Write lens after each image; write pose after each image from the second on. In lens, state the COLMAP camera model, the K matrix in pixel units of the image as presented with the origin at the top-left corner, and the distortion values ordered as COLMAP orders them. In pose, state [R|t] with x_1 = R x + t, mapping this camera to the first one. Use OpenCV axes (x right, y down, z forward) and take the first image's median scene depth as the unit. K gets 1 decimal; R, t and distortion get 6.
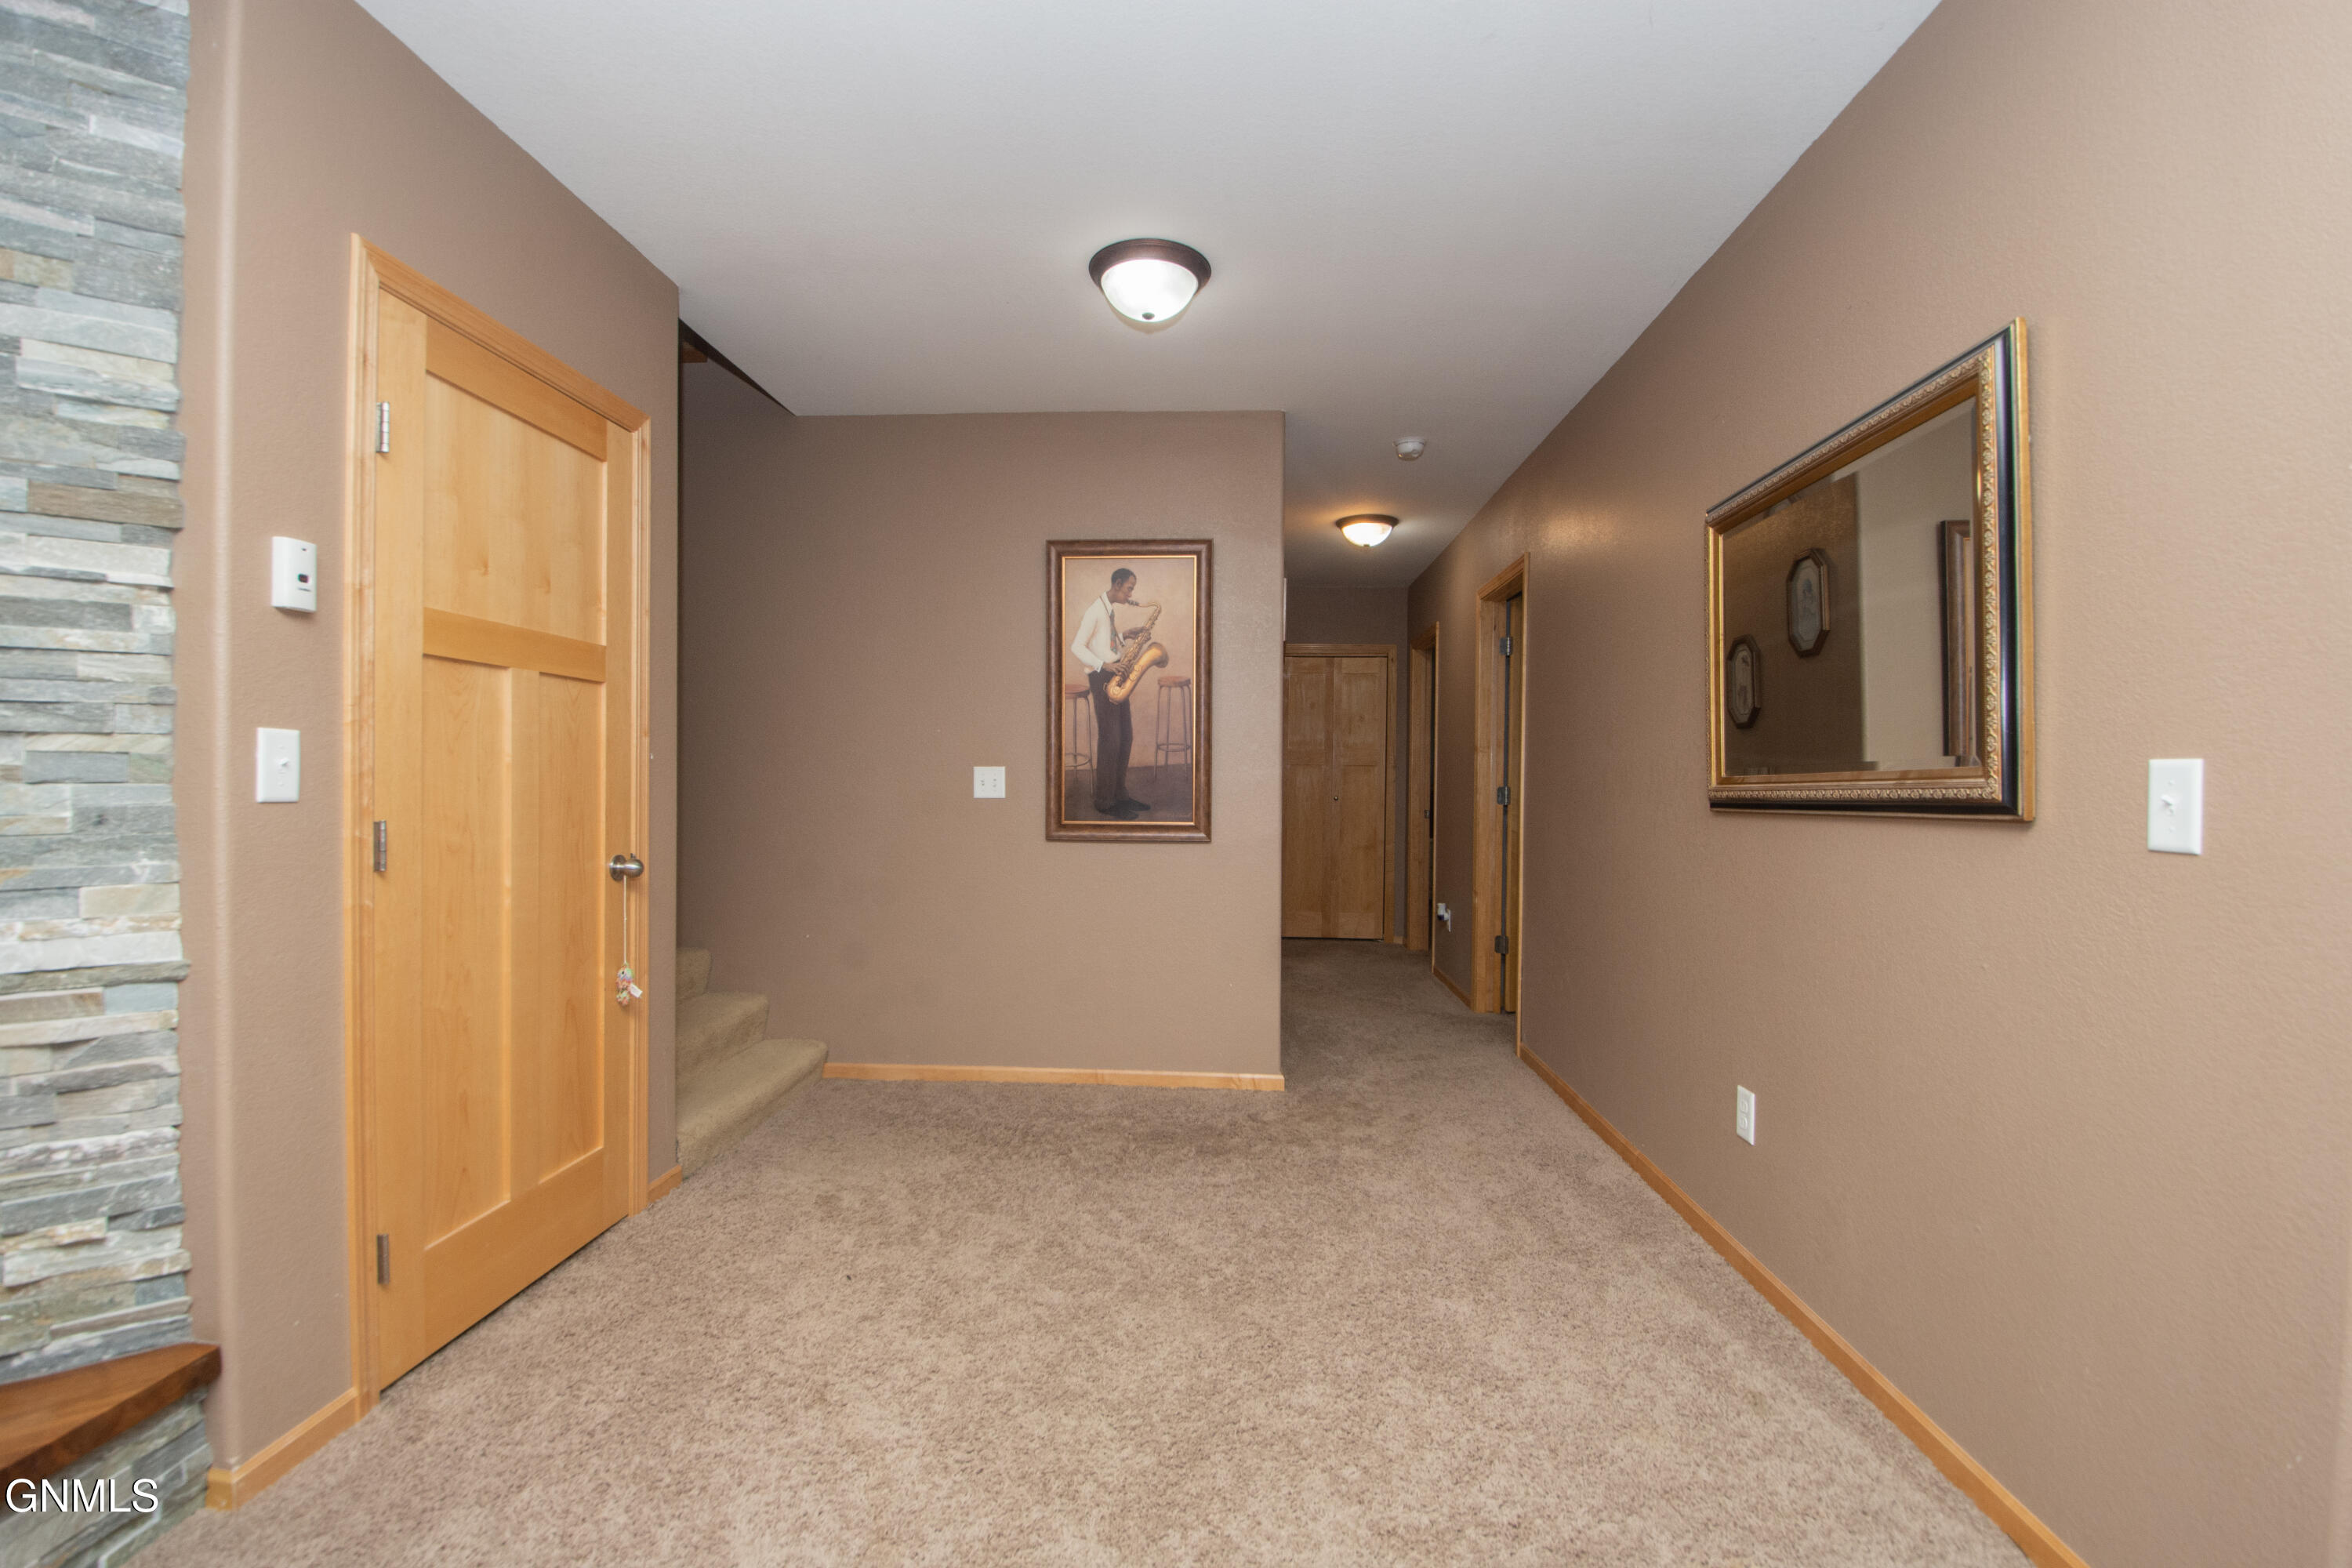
lens RADIAL K [[1020.4, 0, 1176.0], [0, 1020.4, 784.0], [0, 0, 1]] dist [-0.000993, -0.000056]
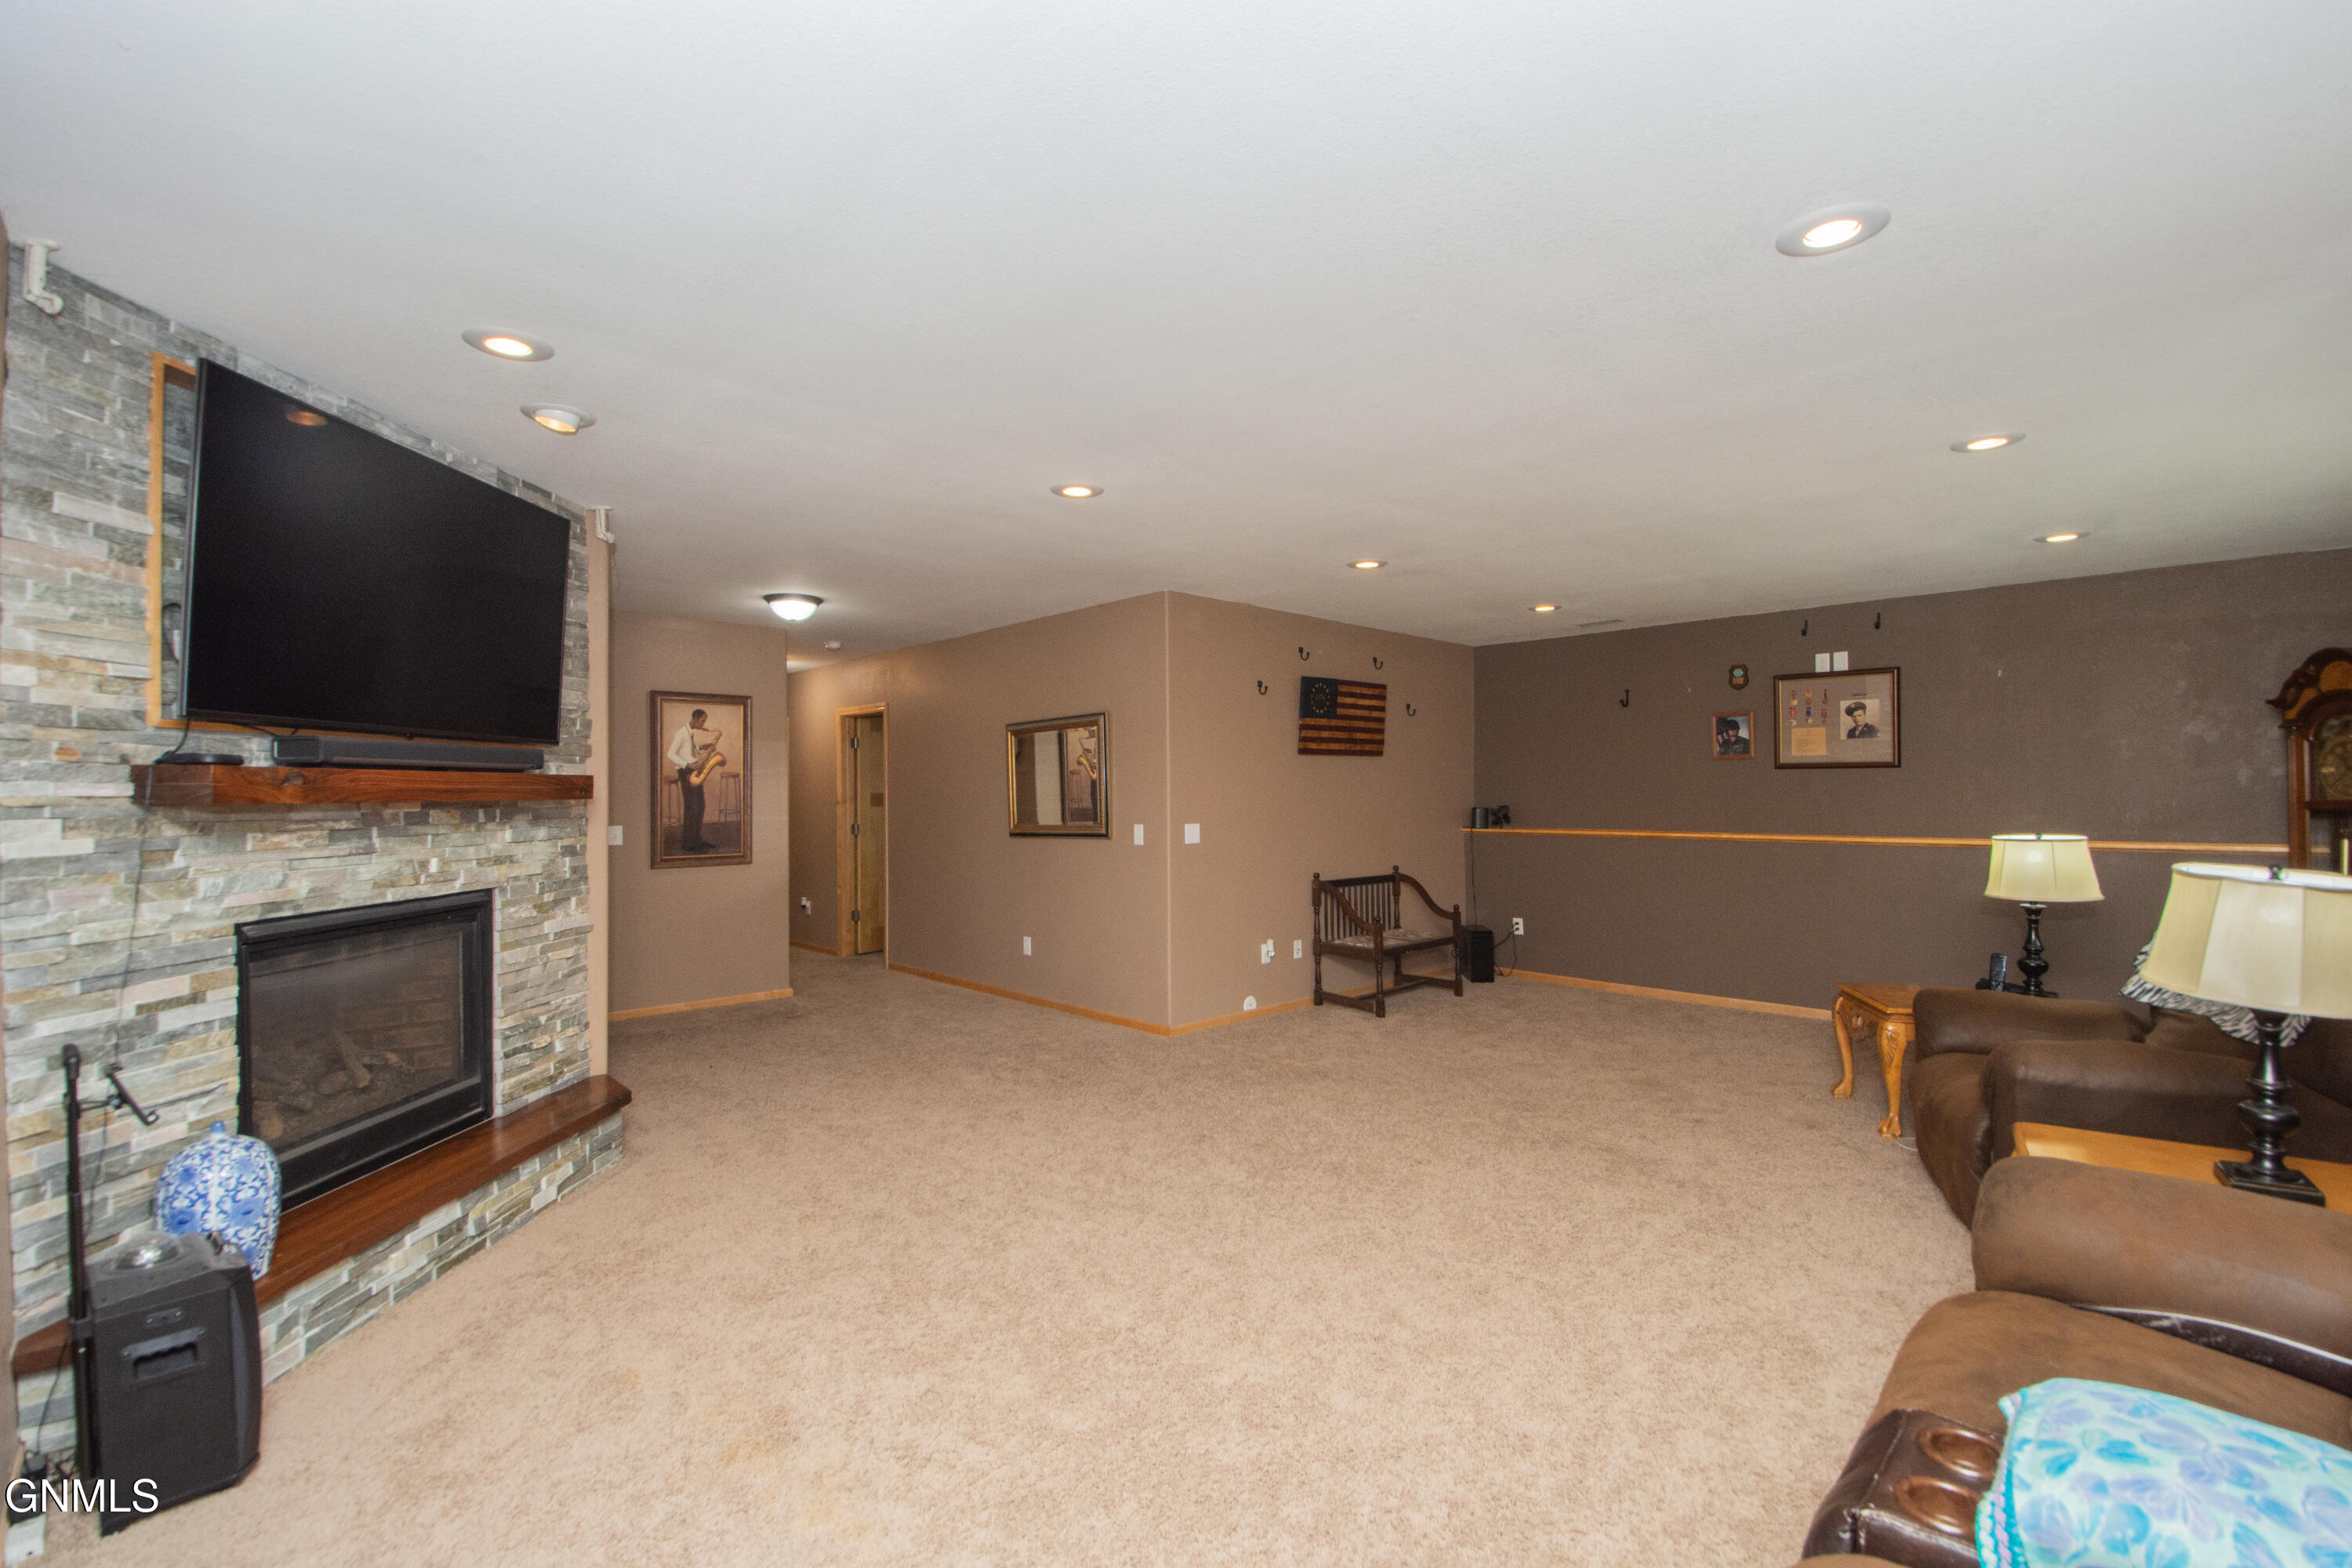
lens RADIAL K [[1020.4, 0, 1176.0], [0, 1020.4, 784.0], [0, 0, 1]] dist [-0.000993, -0.000056]
pose [[0.676438, -0.003457, 0.736491, -0.778577], [0.017695, 0.999777, -0.011560, -0.049891], [-0.736287, 0.020851, 0.676348, -0.762598]]
